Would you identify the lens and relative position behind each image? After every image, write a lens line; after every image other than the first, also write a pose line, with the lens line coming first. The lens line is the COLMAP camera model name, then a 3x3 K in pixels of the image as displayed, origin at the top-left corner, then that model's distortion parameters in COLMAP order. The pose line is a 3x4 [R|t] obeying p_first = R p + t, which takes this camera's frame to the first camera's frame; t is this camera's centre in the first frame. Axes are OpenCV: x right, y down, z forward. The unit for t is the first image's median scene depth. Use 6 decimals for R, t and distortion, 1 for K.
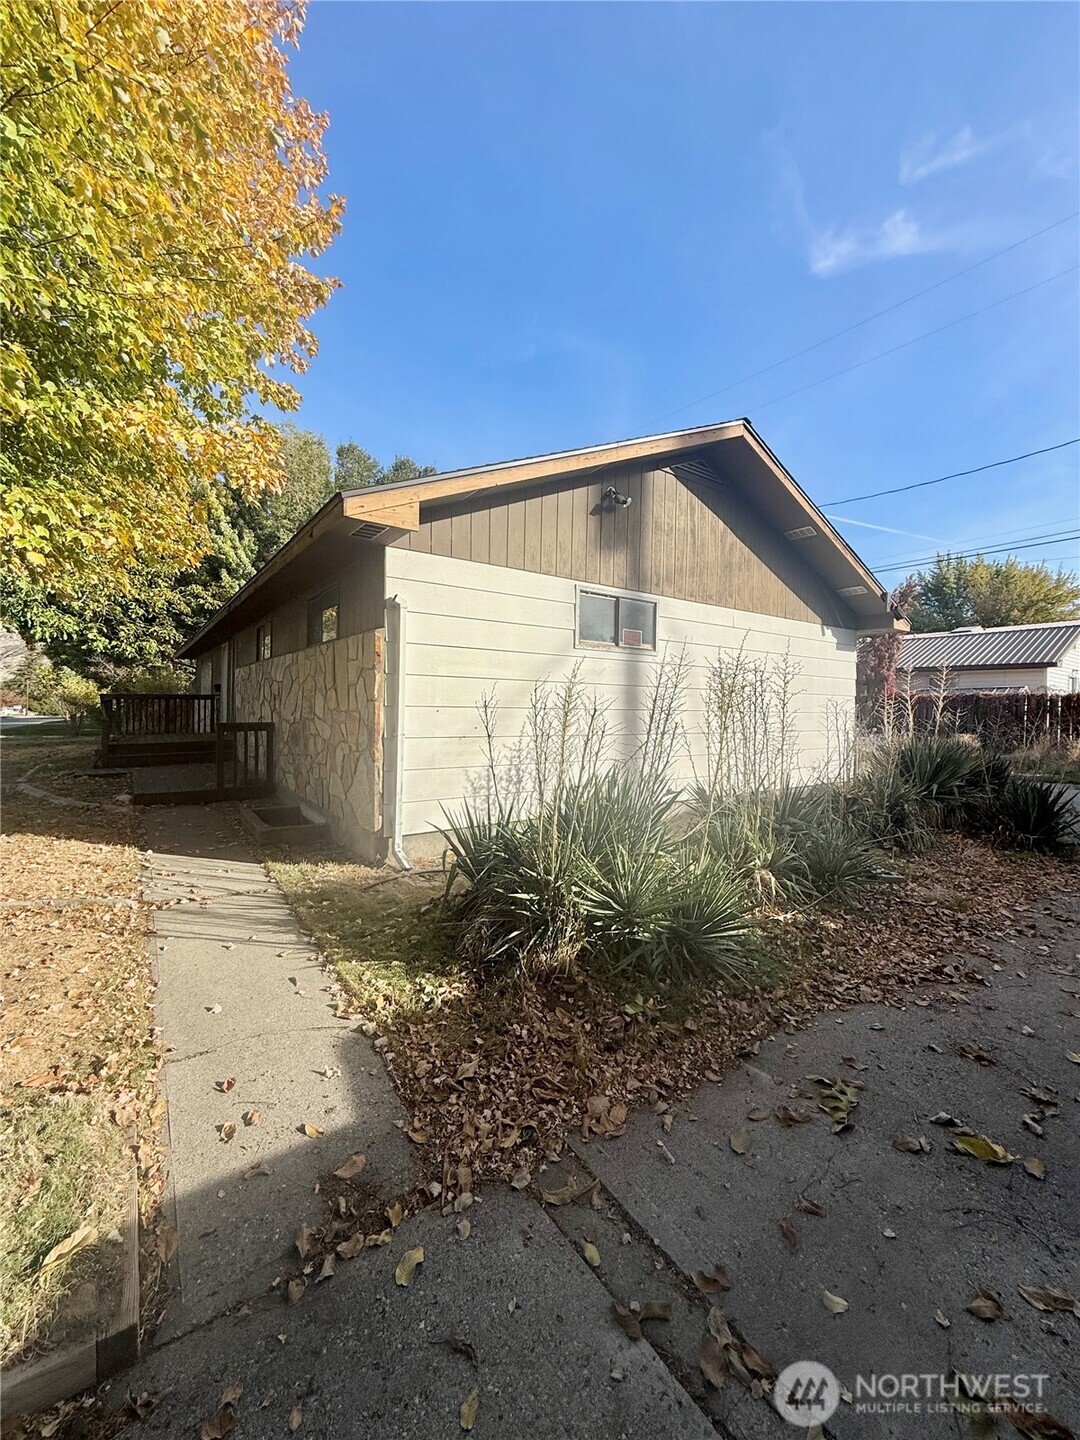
lens RADIAL K [[573.8, 0, 542.7], [0, 573.8, 714.6], [0, 0, 1]] dist [0.001172, -0.000304]
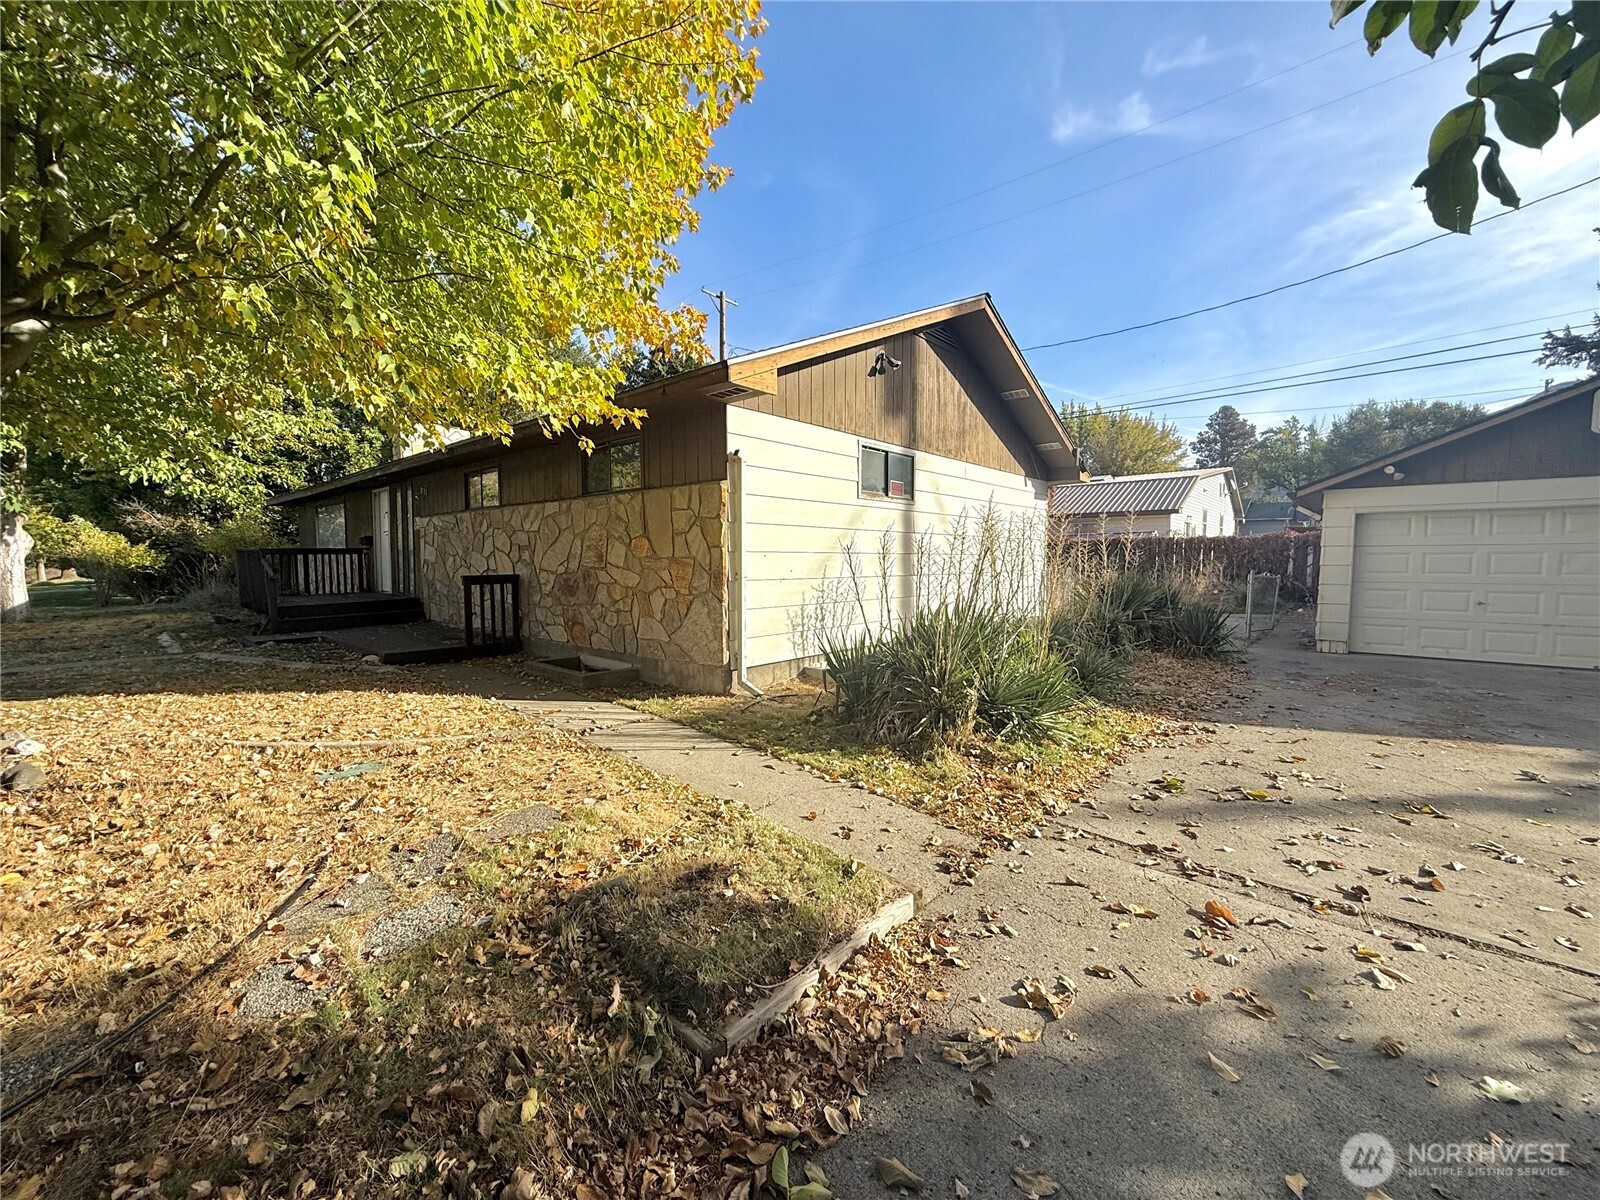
lens RADIAL K [[637.6, 0, 795.3], [0, 637.6, 599.3], [0, 0, 1]] dist [0.001172, -0.000304]
pose [[0.975031, -0.032012, 0.219750, -0.326926], [0.021002, 0.998413, 0.052257, 0.011737], [-0.221074, -0.046336, 0.974156, -0.173792]]
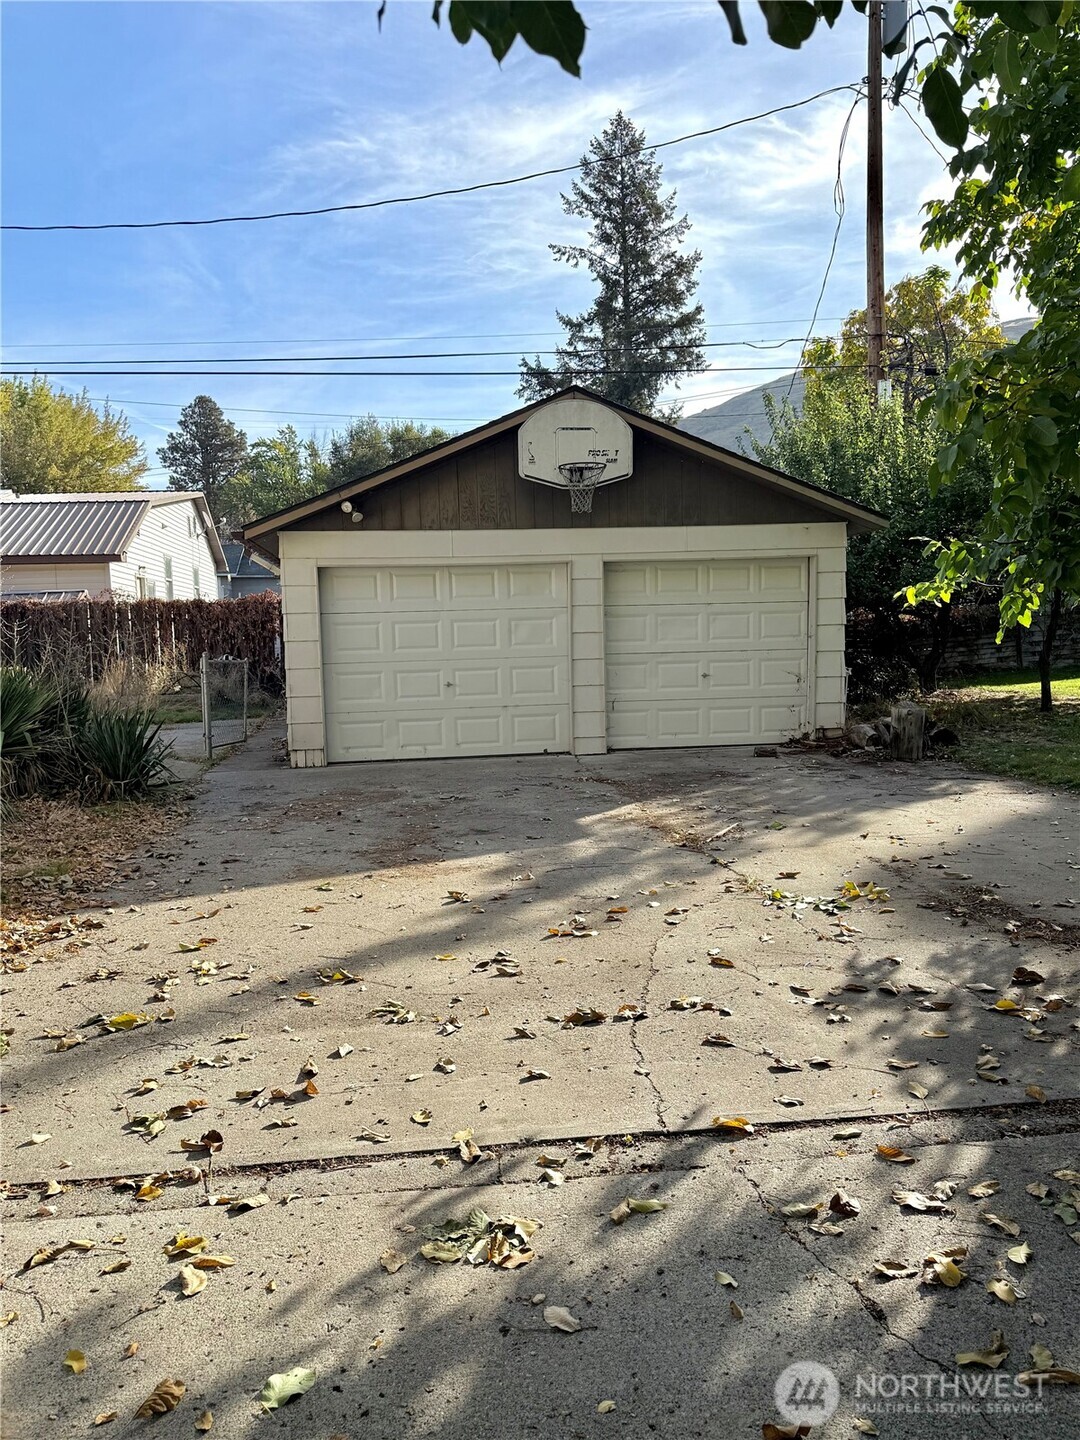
lens RADIAL K [[1132.8, 0, 540.0], [0, 1132.8, 720.0], [0, 0, 1]] dist [0.130108, -0.217173]
pose [[0.471152, -0.101513, 0.876191, -0.216838], [0.049537, 0.994833, 0.088621, 0.019985], [-0.880660, 0.001650, 0.473747, -0.214422]]
